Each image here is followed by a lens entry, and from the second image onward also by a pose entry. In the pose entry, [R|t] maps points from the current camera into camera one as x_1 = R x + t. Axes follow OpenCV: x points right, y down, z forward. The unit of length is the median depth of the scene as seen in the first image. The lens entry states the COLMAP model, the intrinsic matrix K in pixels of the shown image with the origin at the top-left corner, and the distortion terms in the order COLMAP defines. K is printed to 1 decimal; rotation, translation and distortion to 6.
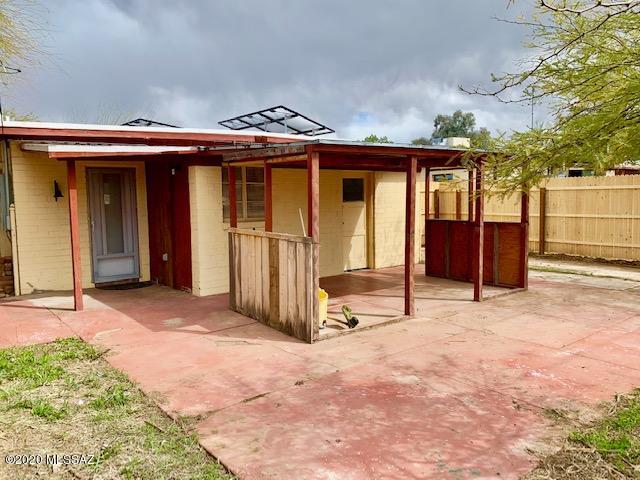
lens RADIAL K [[499.3, 0, 314.3], [0, 499.3, 238.0], [0, 0, 1]] dist [0.100695, -0.068212]
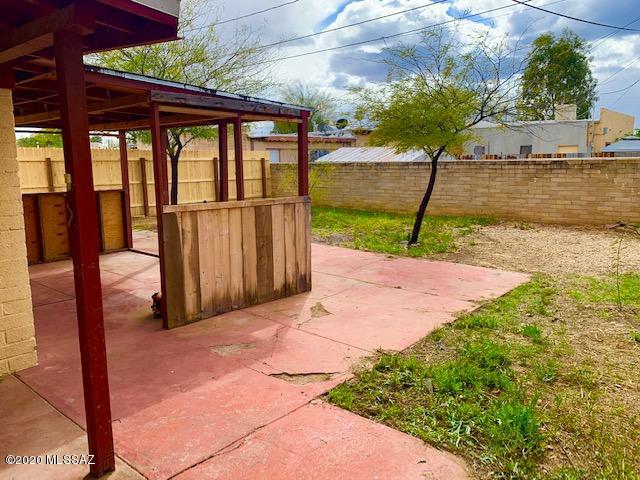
lens RADIAL K [[499.3, 0, 314.0], [0, 499.3, 239.7], [0, 0, 1]] dist [0.100695, -0.068212]
pose [[-0.197588, -0.136456, 0.970741, -0.953097], [0.101948, 0.982034, 0.158794, -0.070398], [-0.974969, 0.130341, -0.180127, 1.030602]]
